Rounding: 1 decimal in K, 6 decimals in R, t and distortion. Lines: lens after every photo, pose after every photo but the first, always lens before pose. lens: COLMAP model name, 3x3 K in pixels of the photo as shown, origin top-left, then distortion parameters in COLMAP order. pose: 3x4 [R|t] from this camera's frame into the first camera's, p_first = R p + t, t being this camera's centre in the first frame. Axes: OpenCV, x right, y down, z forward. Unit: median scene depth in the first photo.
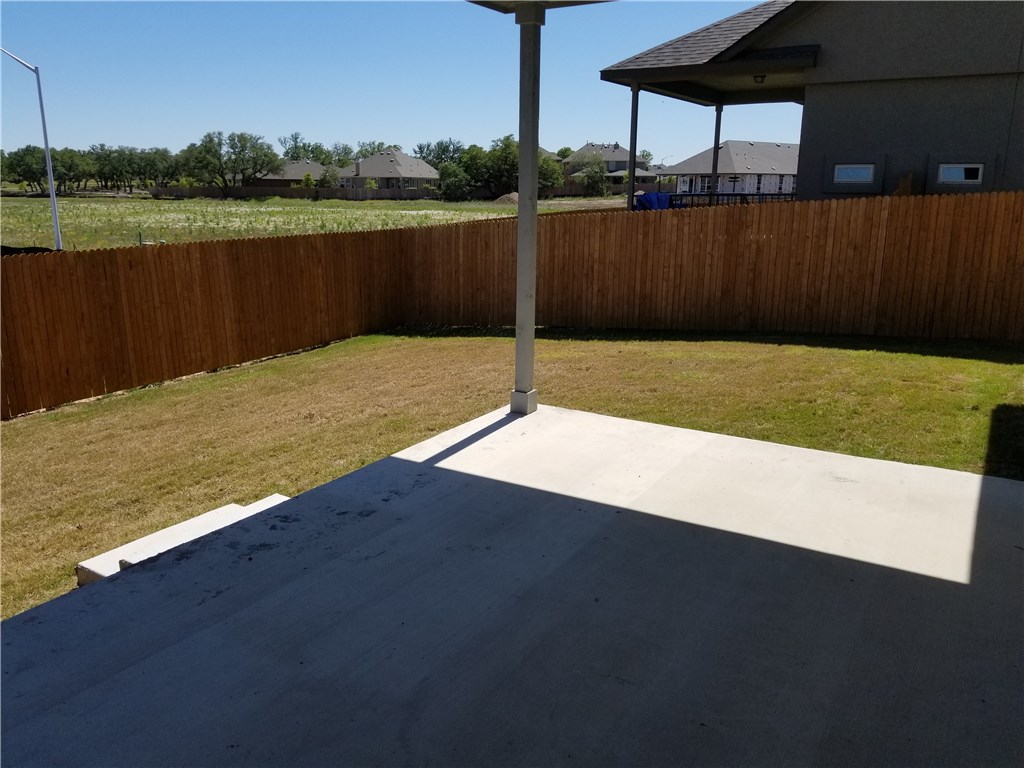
lens RADIAL K [[798.6, 0, 509.1], [0, 798.6, 385.1], [0, 0, 1]] dist [0.058125, -0.083399]
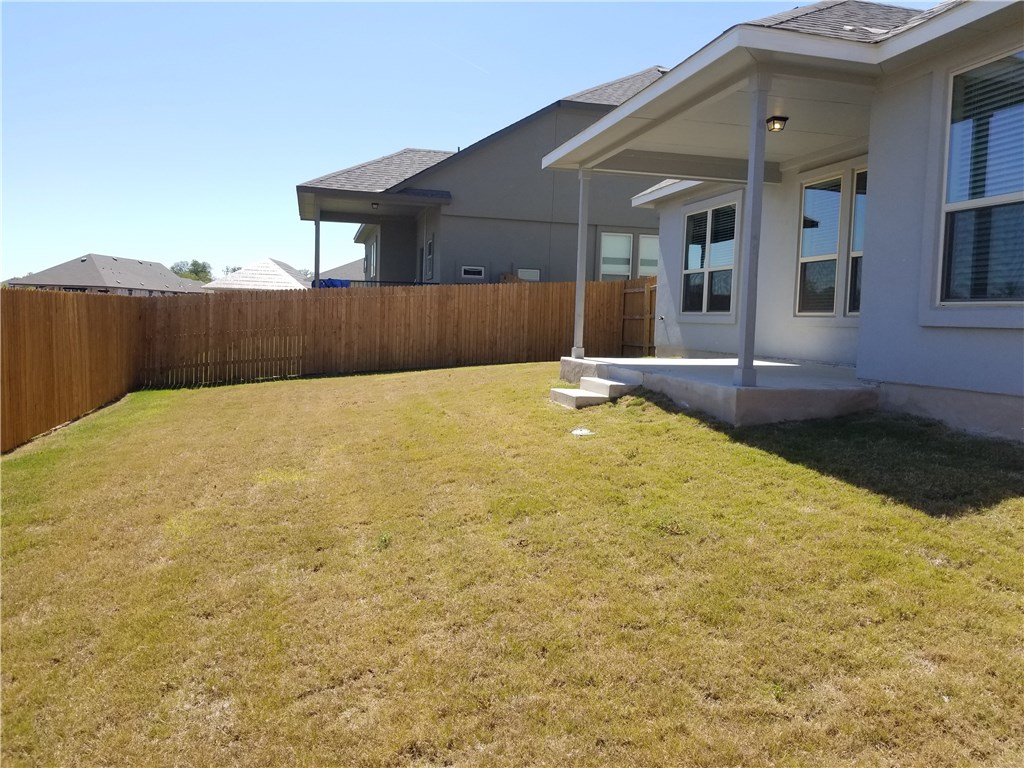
lens RADIAL K [[798.6, 0, 515.3], [0, 798.6, 382.0], [0, 0, 1]] dist [0.058125, -0.083399]
pose [[0.678046, -0.038690, 0.734000, -0.717555], [0.151334, 0.984567, -0.087900, 0.110440], [-0.719271, 0.170679, 0.673437, -0.101673]]
